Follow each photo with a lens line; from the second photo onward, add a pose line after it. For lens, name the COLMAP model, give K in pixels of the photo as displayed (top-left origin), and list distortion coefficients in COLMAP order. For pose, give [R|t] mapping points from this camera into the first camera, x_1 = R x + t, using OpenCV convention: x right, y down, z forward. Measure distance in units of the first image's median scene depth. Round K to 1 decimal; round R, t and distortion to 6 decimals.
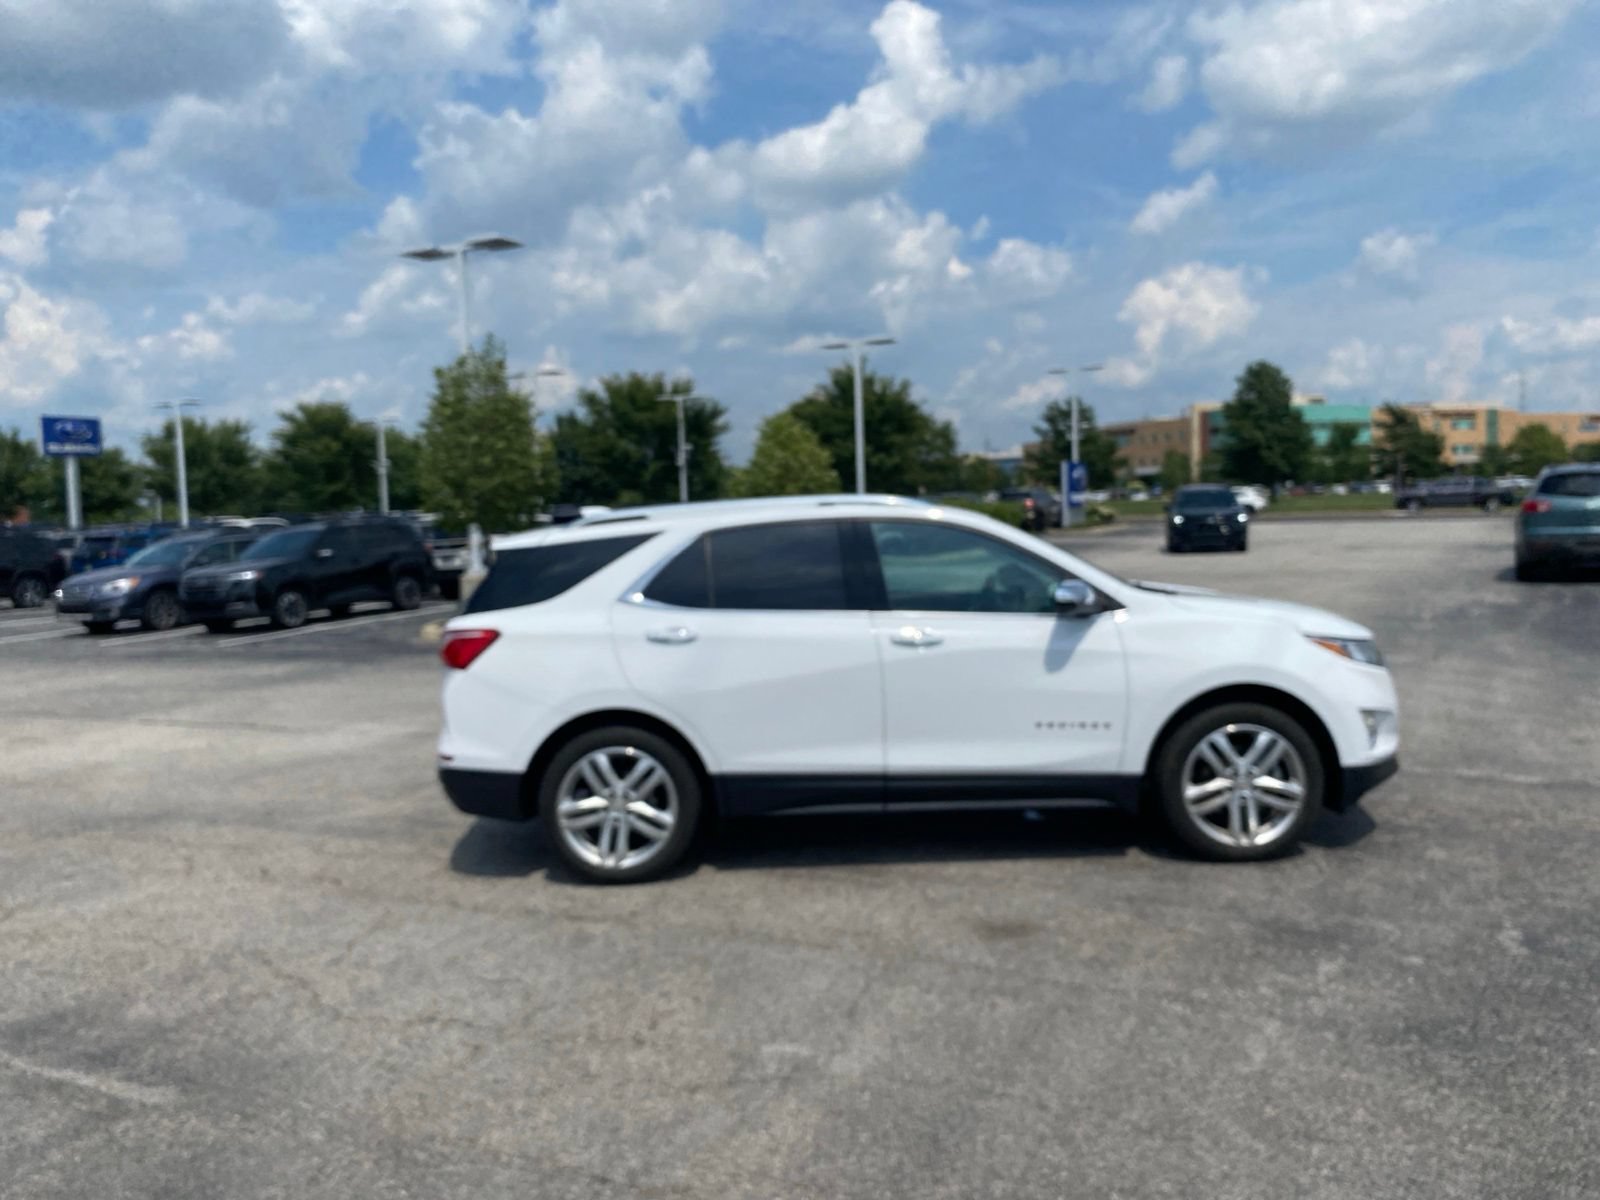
lens RADIAL K [[1243.2, 0, 821.8], [0, 1243.2, 601.6], [0, 0, 1]] dist [-0.004368, -0.007594]
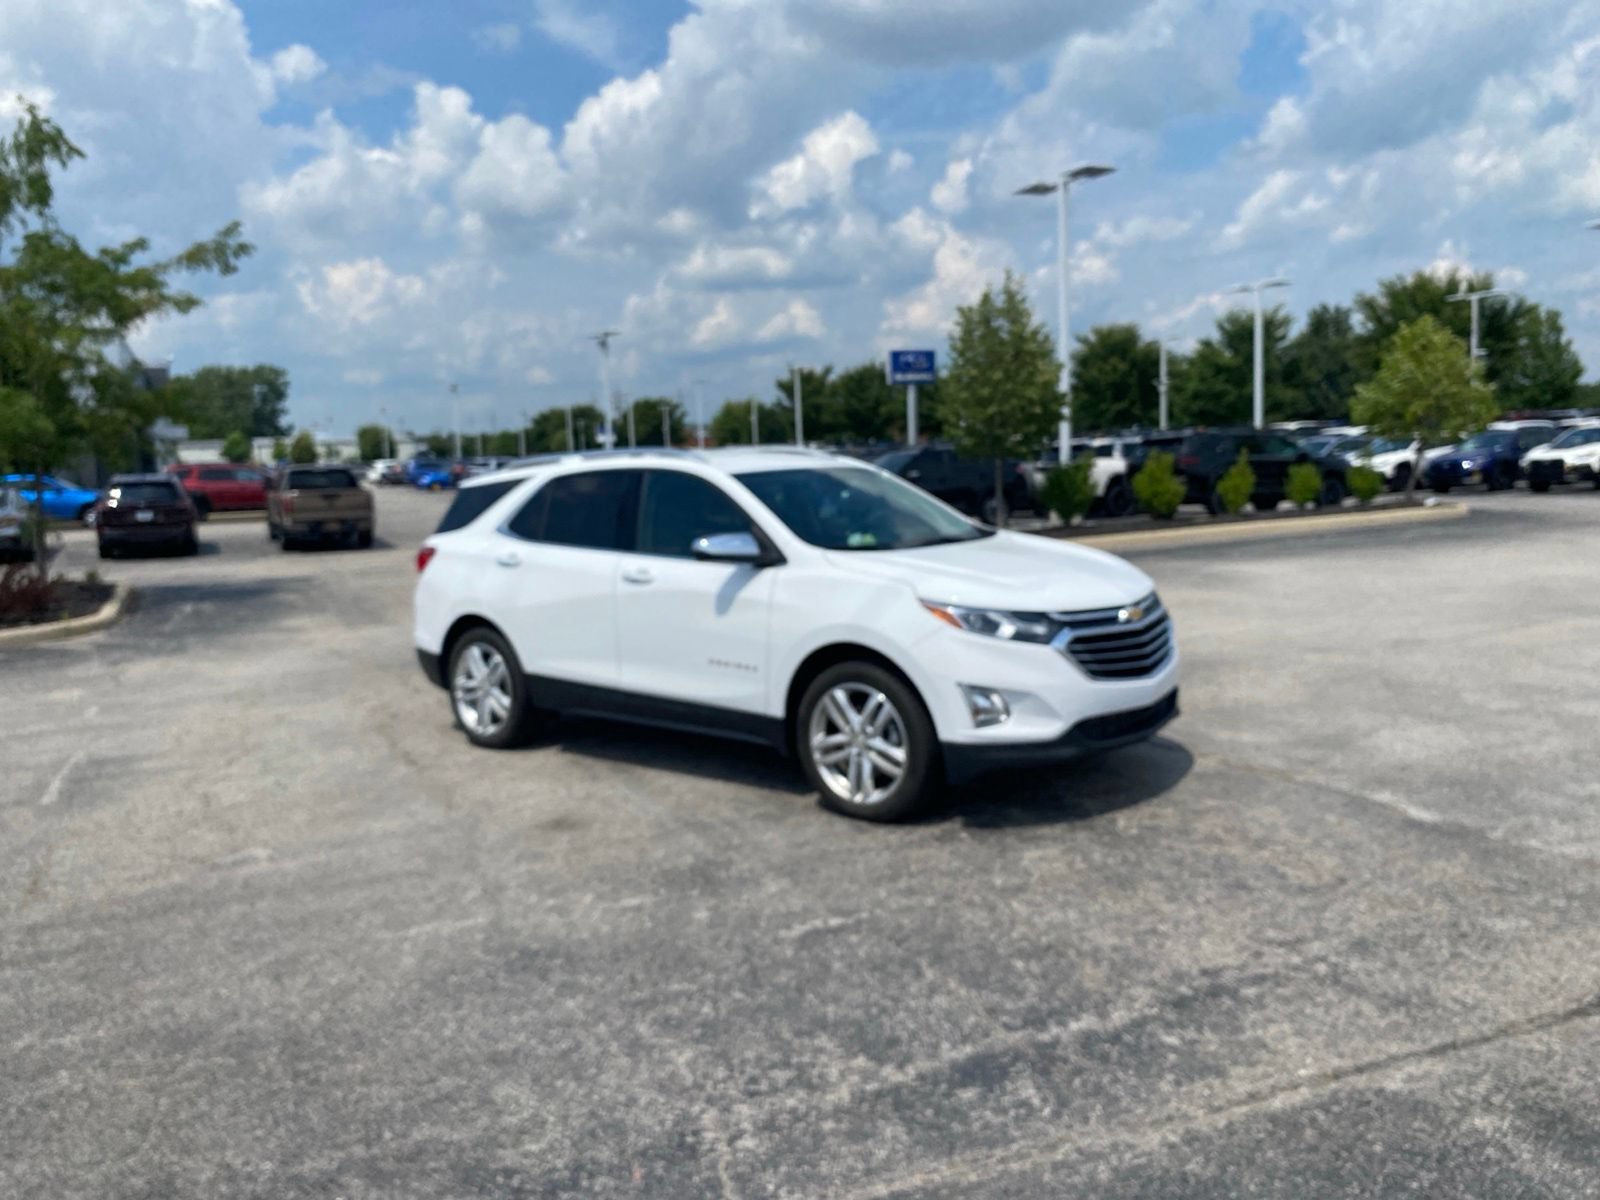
lens RADIAL K [[1243.2, 0, 816.8], [0, 1243.2, 603.8], [0, 0, 1]] dist [-0.004368, -0.007594]
pose [[0.782222, 0.081358, -0.617664, 0.275286], [-0.037822, 0.995809, 0.083269, -0.013566], [0.621850, -0.041774, 0.782021, 0.062399]]
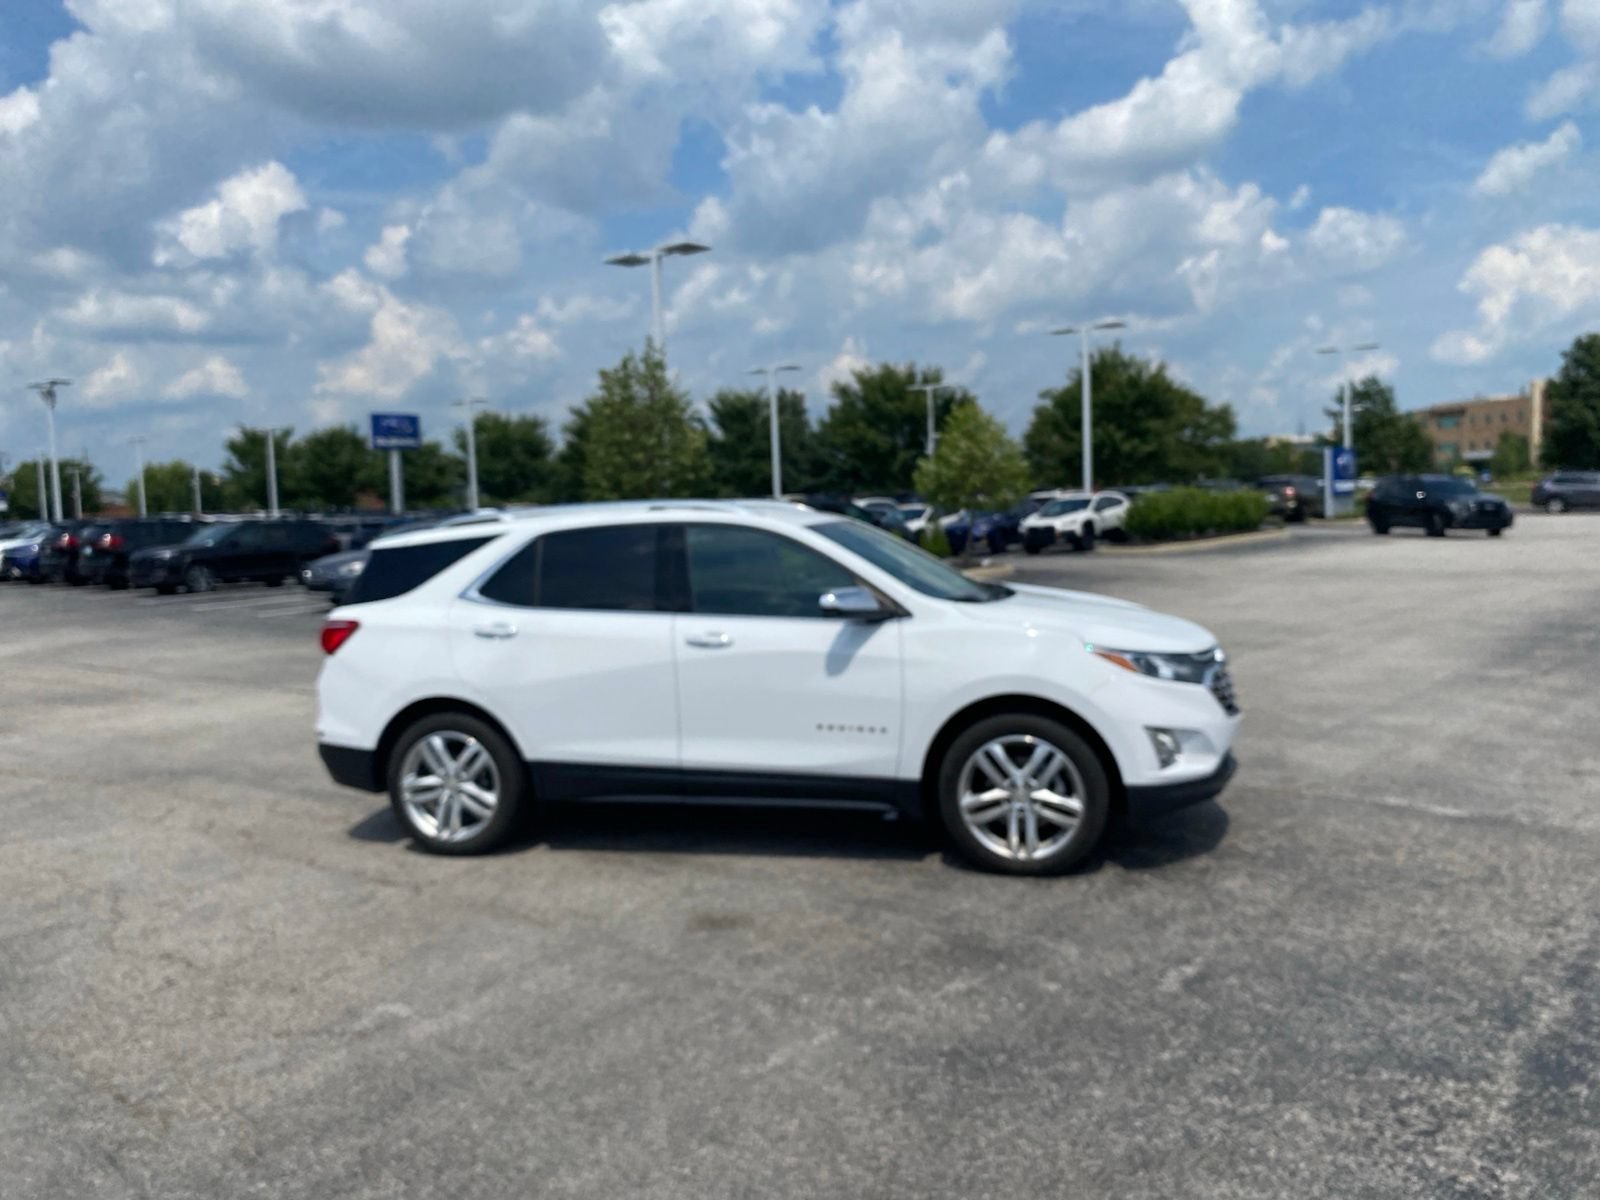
lens RADIAL K [[1243.2, 0, 819.2], [0, 1243.2, 599.3], [0, 0, 1]] dist [-0.004368, -0.007594]
pose [[0.972158, 0.020117, -0.233461, 0.123009], [-0.018138, 0.999779, 0.010620, -0.004798], [0.233623, -0.006089, 0.972308, 0.003679]]
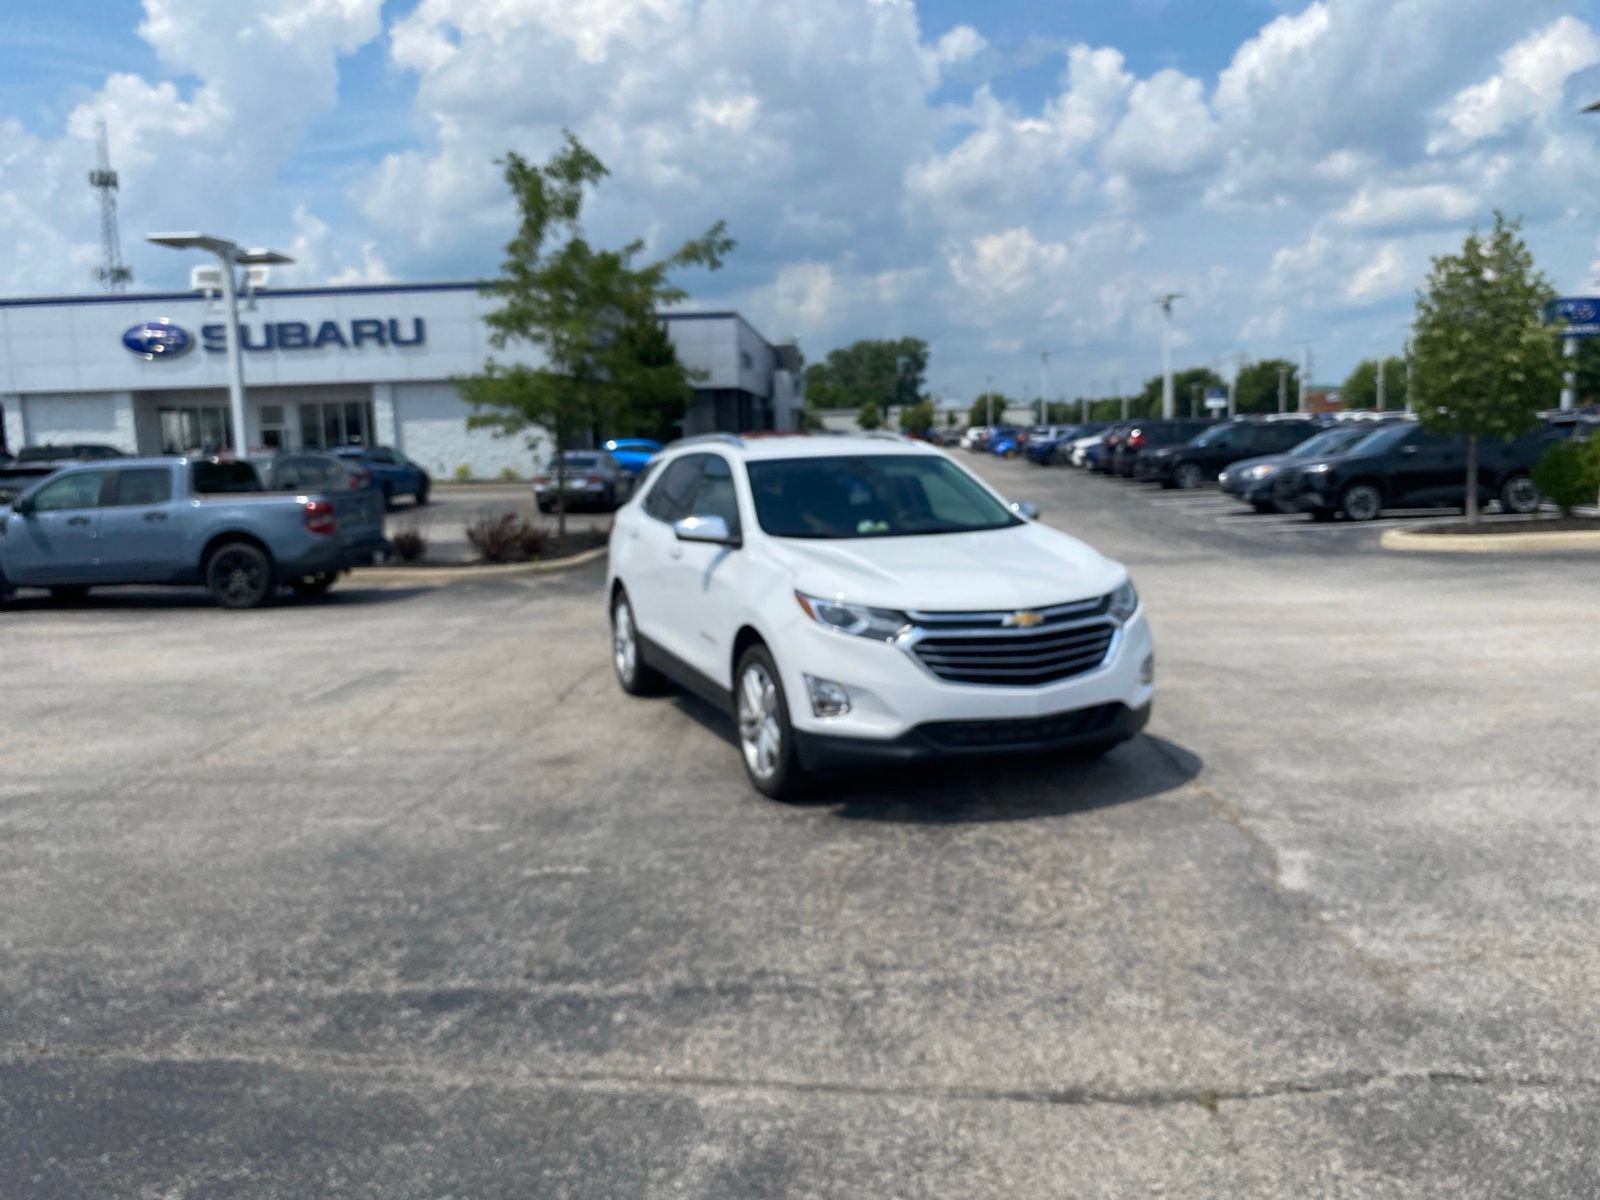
lens RADIAL K [[1243.2, 0, 811.4], [0, 1243.2, 625.1], [0, 0, 1]] dist [-0.004368, -0.007594]
pose [[0.390696, 0.158736, -0.906730, 0.387559], [-0.052733, 0.987262, 0.150113, -0.027533], [0.919008, -0.010834, 0.394090, 0.188646]]
